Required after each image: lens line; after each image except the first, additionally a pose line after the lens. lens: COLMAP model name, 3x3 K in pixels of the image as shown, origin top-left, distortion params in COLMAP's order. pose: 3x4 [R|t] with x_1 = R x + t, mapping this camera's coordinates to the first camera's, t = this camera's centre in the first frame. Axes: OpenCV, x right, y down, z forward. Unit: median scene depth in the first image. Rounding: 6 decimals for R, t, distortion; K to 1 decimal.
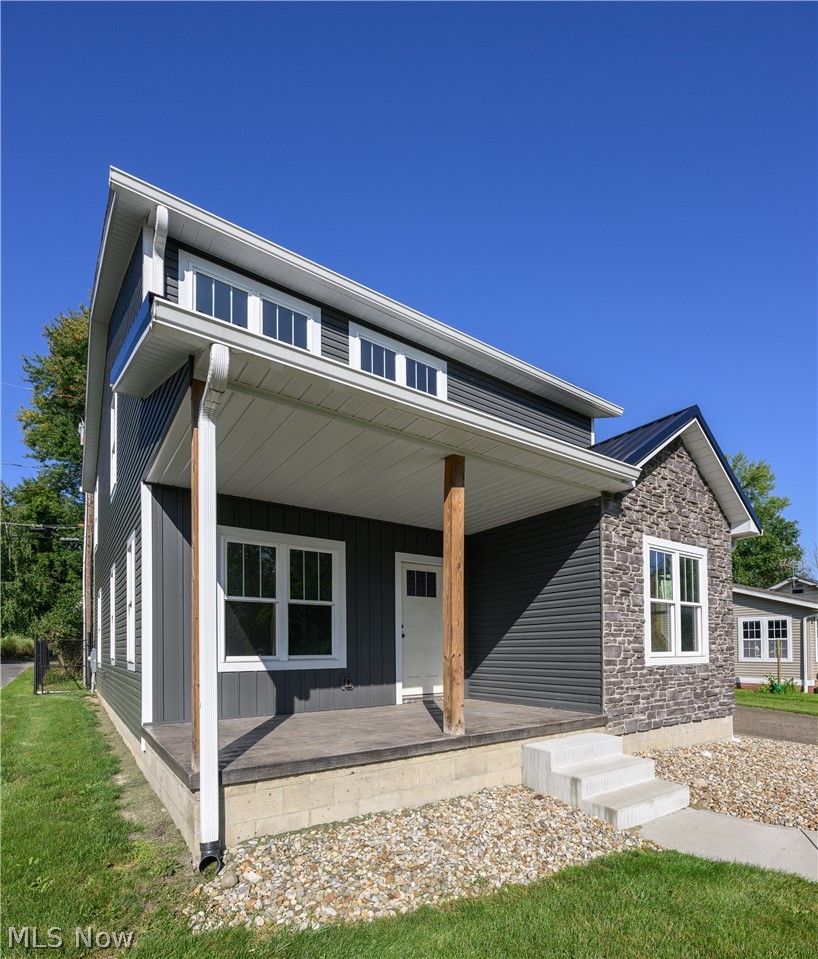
lens RADIAL K [[467.7, 0, 394.3], [0, 467.7, 639.1], [0, 0, 1]] dist [-0.011363, -0.000287]
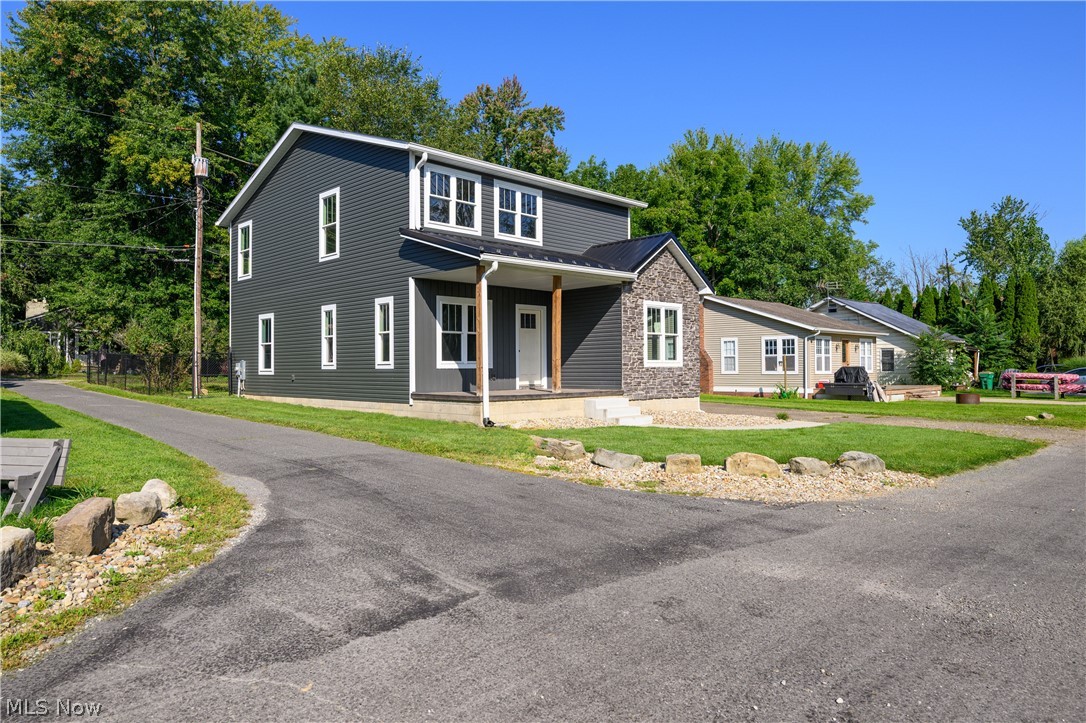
lens RADIAL K [[698.8, 0, 536.4], [0, 698.8, 353.8], [0, 0, 1]] dist [-0.000291, 0.001299]
pose [[0.978782, 0.004044, 0.204864, -0.462781], [-0.003522, 0.999990, -0.002913, 0.011333], [-0.204874, 0.002130, 0.978786, -1.620496]]
